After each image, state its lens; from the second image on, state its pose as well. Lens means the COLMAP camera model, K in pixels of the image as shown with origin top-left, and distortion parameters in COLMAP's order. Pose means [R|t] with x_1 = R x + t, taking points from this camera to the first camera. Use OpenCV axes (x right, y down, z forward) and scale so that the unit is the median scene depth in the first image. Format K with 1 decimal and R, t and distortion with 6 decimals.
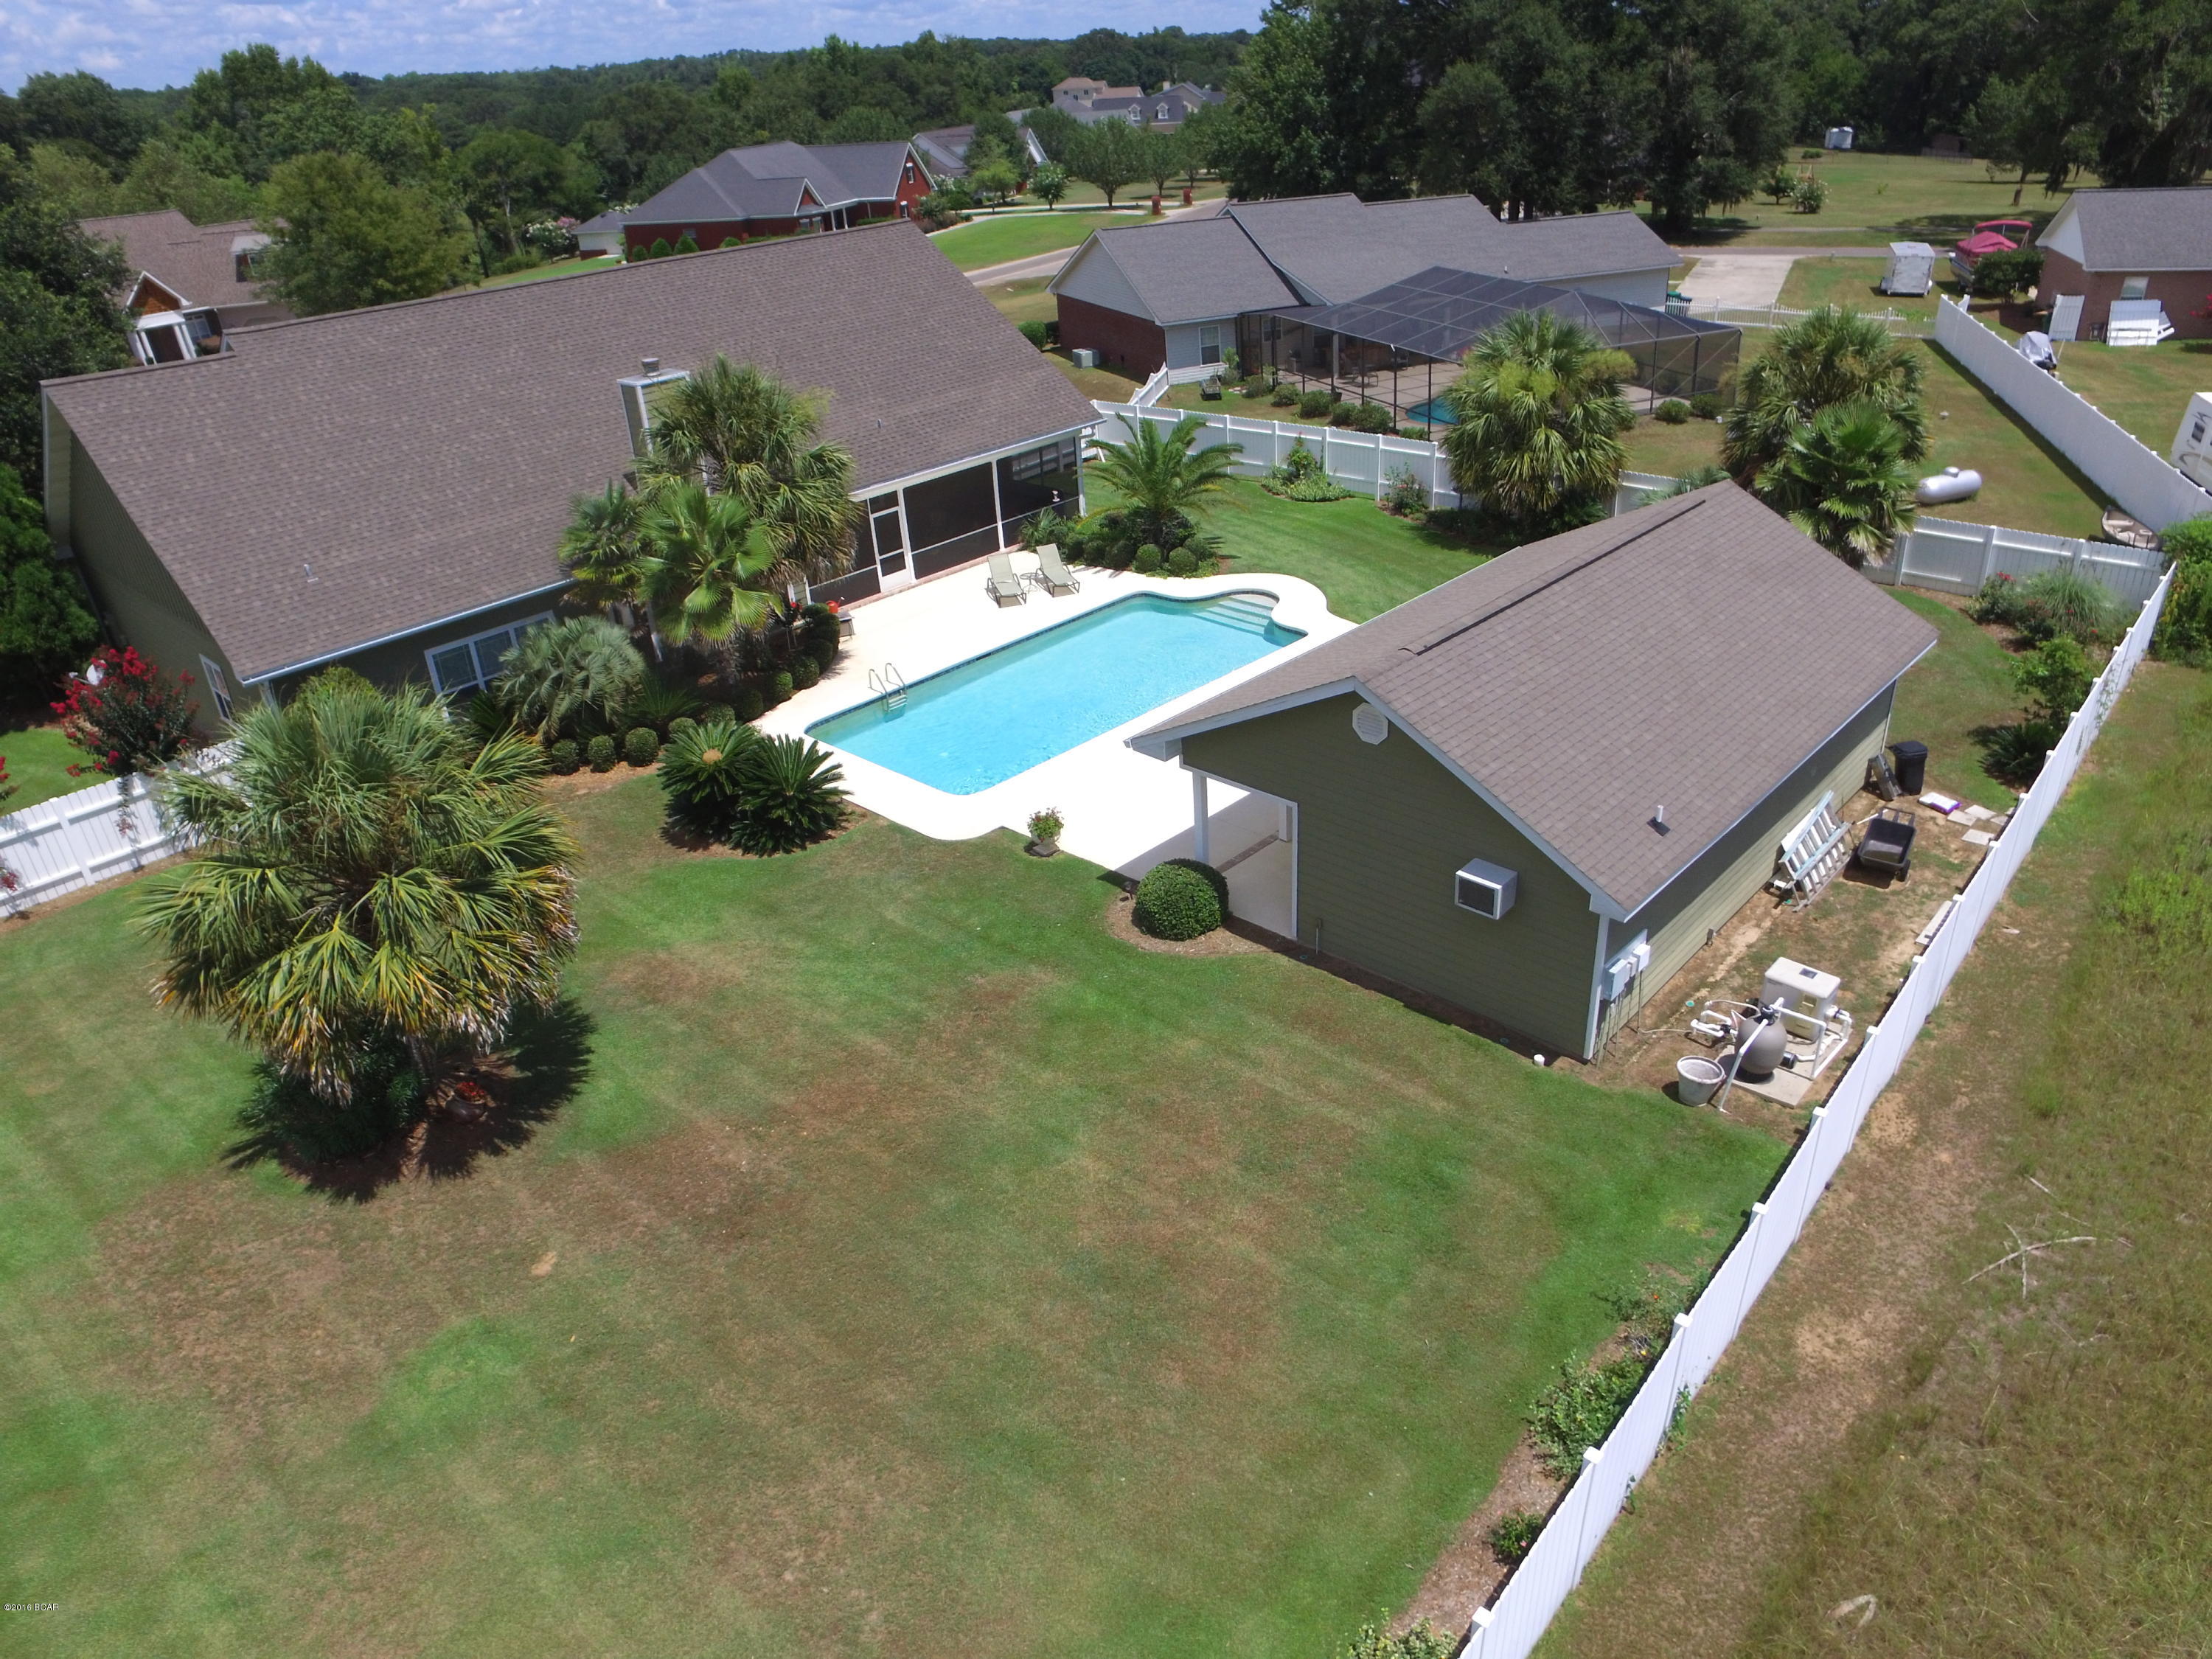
lens RADIAL K [[1499.2, 0, 1135.9], [0, 1499.2, 807.6], [0, 0, 1]] dist [-0.131924, 0.091696]
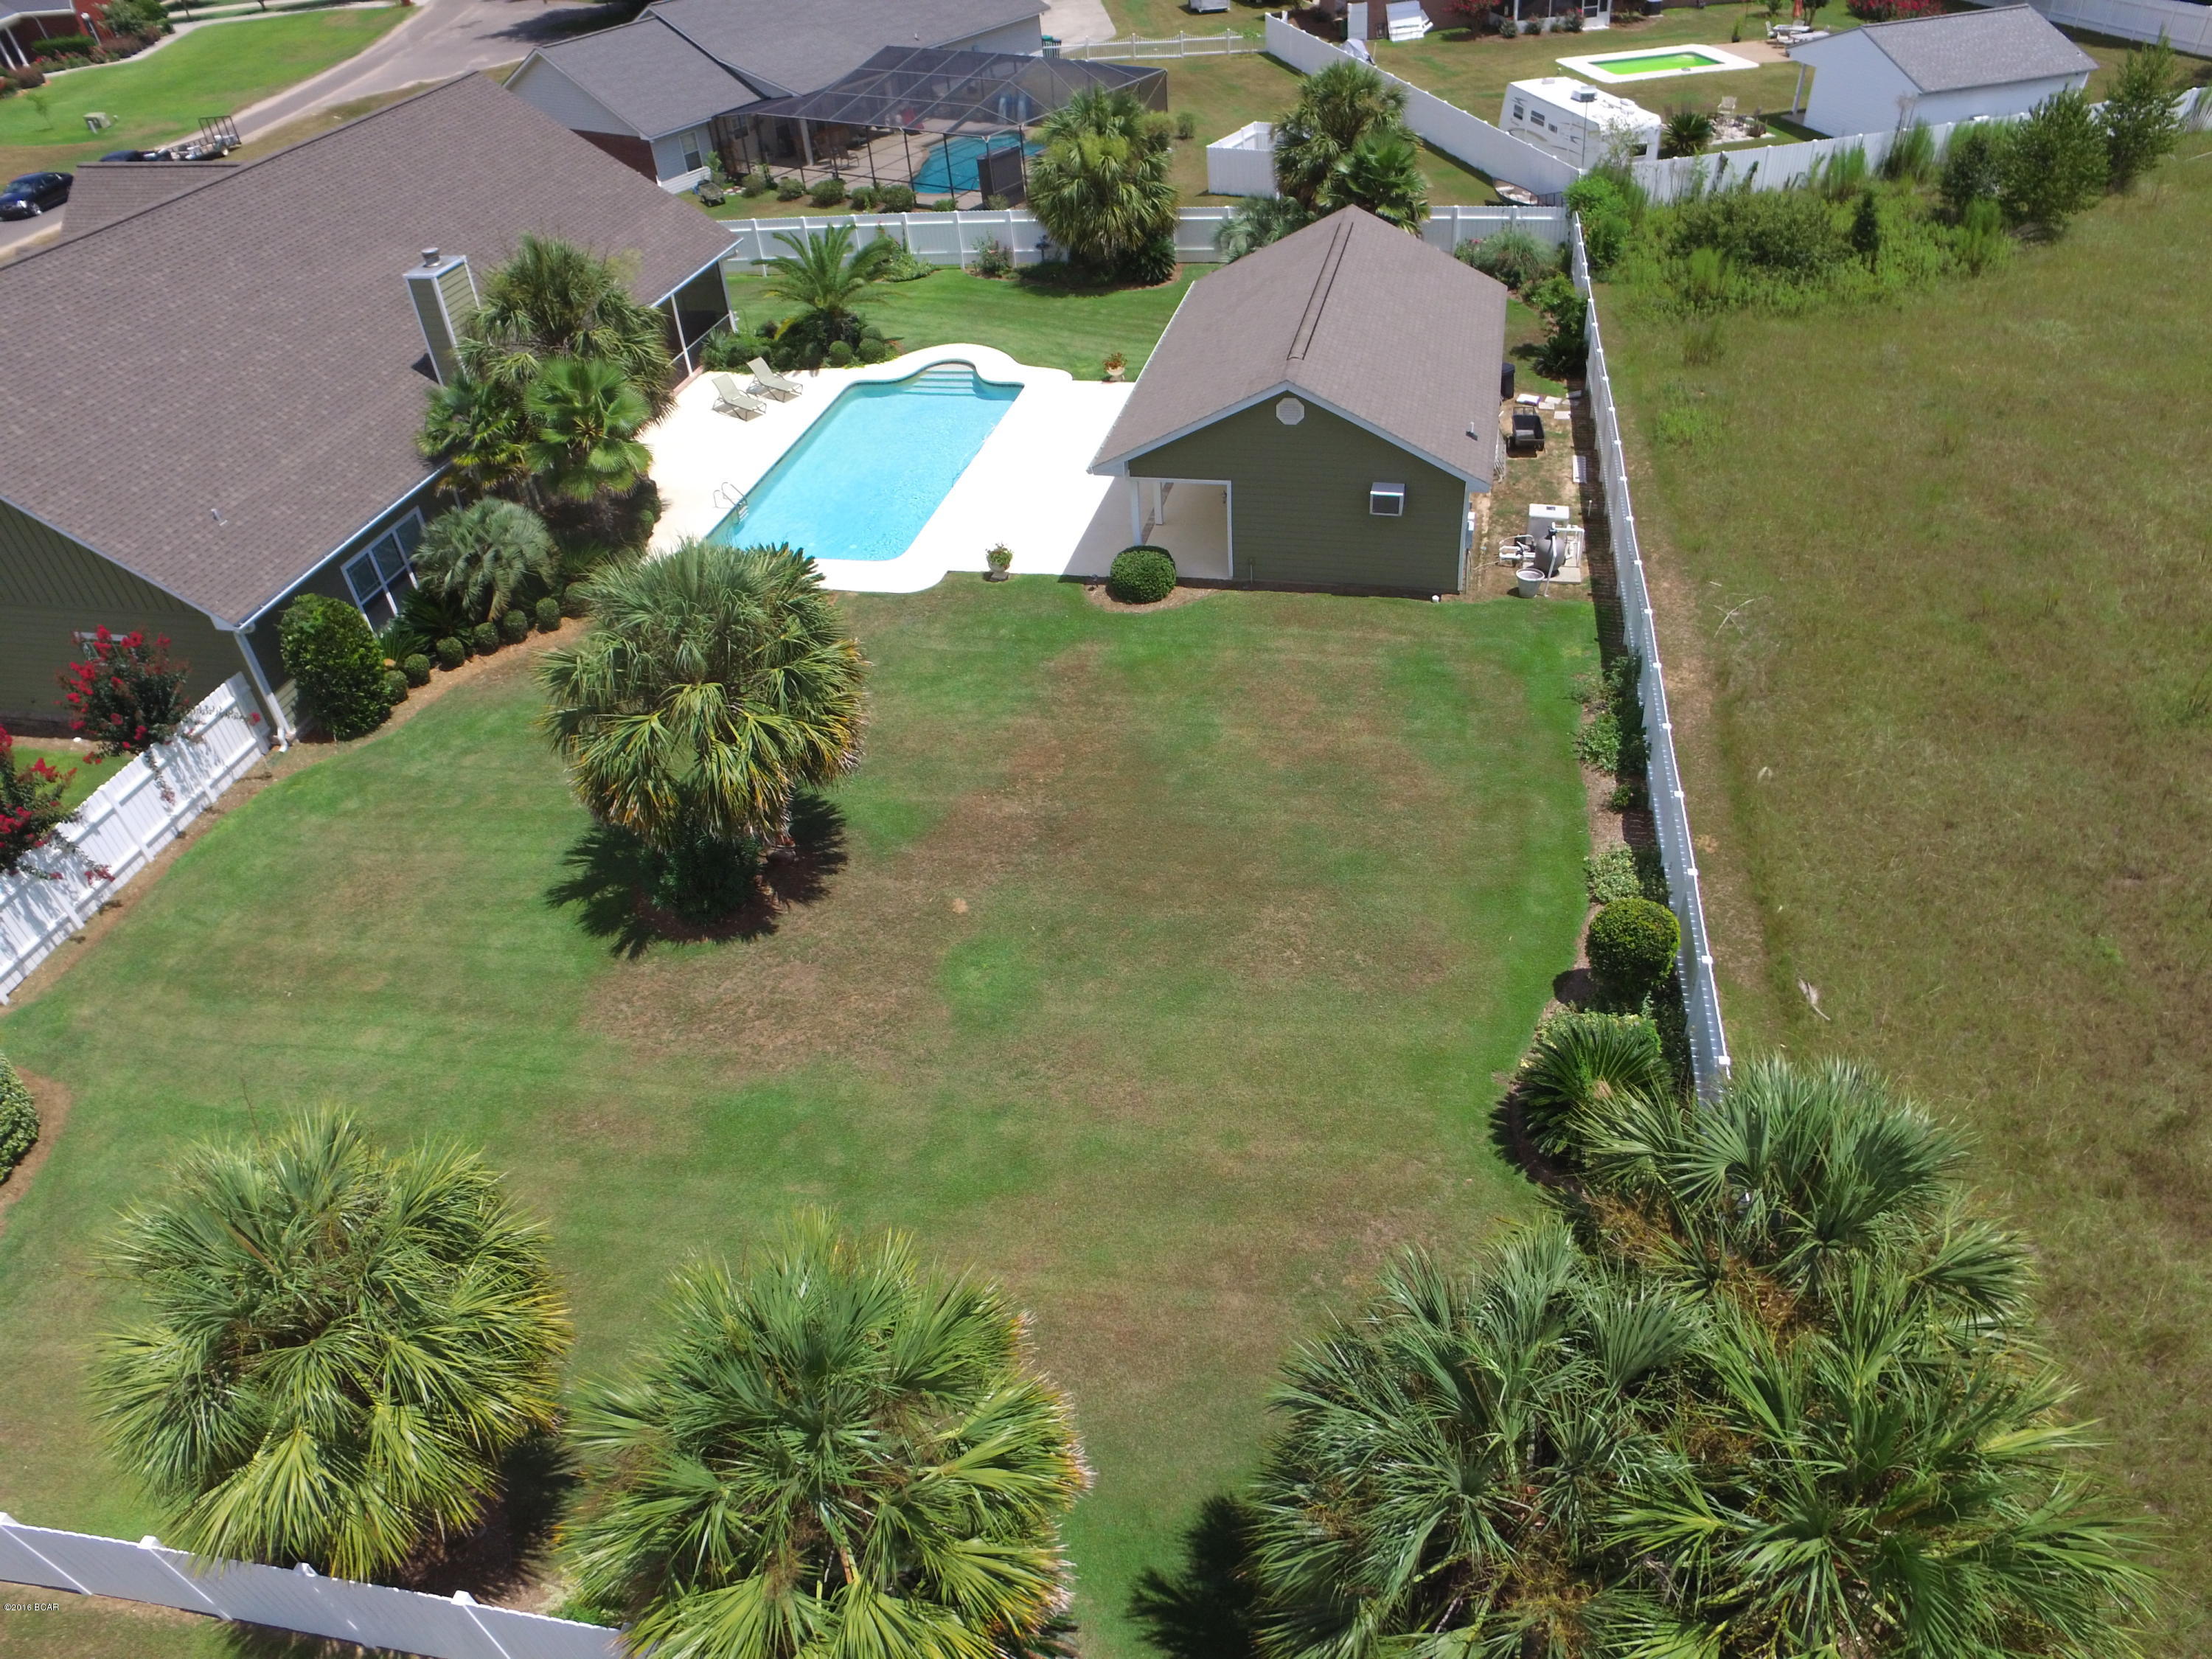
lens RADIAL K [[1515.5, 0, 1143.5], [0, 1515.5, 817.1], [0, 0, 1]] dist [-0.129178, 0.097450]
pose [[0.862849, -0.314893, 0.395392, -0.374336], [0.248481, 0.945442, 0.210707, -0.013309], [-0.440170, -0.083561, 0.894018, -0.169532]]
